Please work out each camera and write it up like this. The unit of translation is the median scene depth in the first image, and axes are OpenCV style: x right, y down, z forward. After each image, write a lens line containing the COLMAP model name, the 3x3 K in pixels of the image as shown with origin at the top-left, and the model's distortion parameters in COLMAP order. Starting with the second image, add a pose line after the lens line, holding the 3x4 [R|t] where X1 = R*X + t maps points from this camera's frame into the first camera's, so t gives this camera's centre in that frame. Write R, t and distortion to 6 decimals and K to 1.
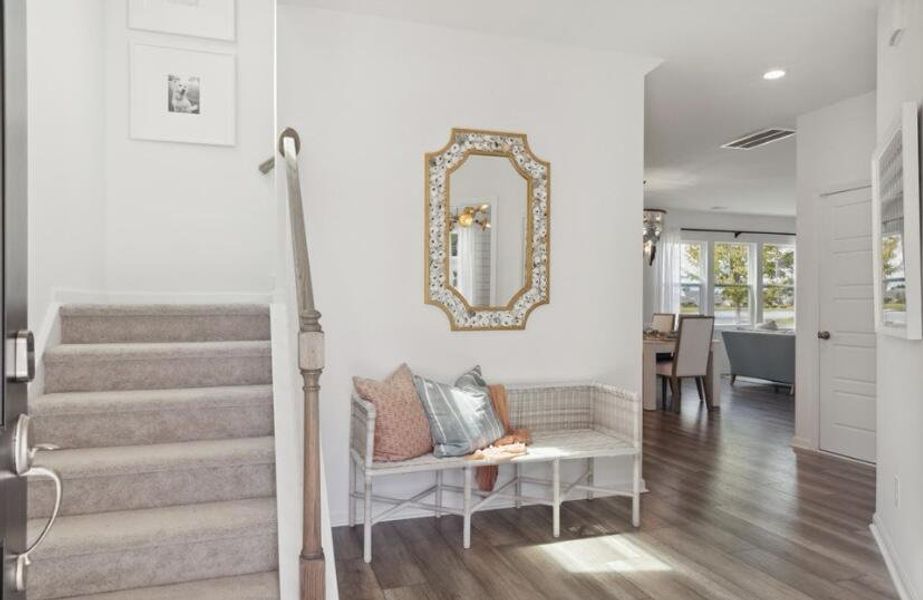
lens RADIAL K [[630.0, 0, 463.9], [0, 630.0, 304.1], [0, 0, 1]] dist [0.000222, -0.000695]
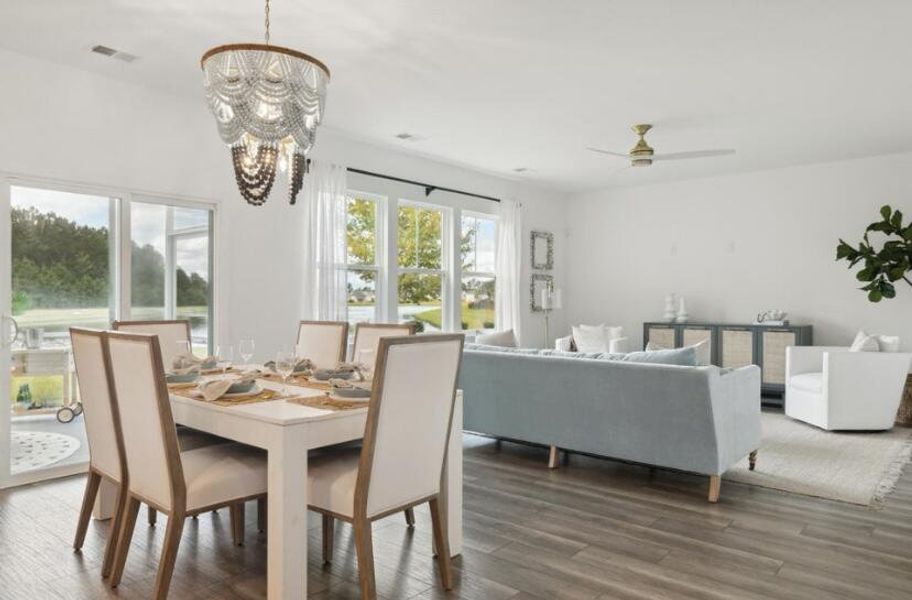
lens RADIAL K [[616.3, 0, 458.6], [0, 616.3, 302.9], [0, 0, 1]] dist [0.003982, -0.001200]
pose [[0.855926, -0.002562, 0.517091, 0.180533], [-0.000115, 0.999987, 0.005146, 0.000327], [-0.517098, -0.004464, 0.855915, 0.598092]]
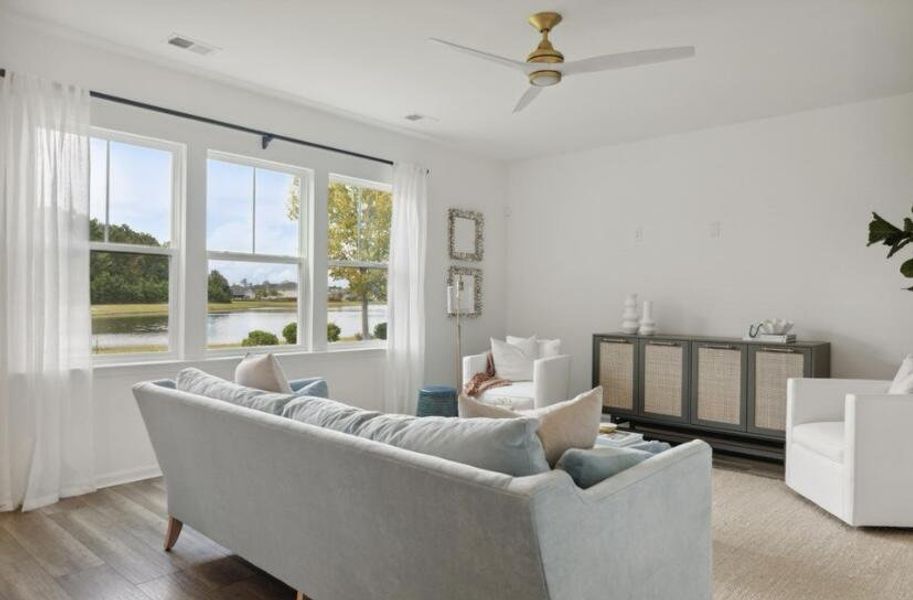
lens RADIAL K [[616.9, 0, 459.3], [0, 616.9, 299.3], [0, 0, 1]] dist [0.003982, -0.001200]
pose [[0.869618, 0.008610, 0.493651, 0.452119], [-0.009874, 0.999951, -0.000045, -0.001627], [-0.493627, -0.004835, 0.869660, 0.743916]]
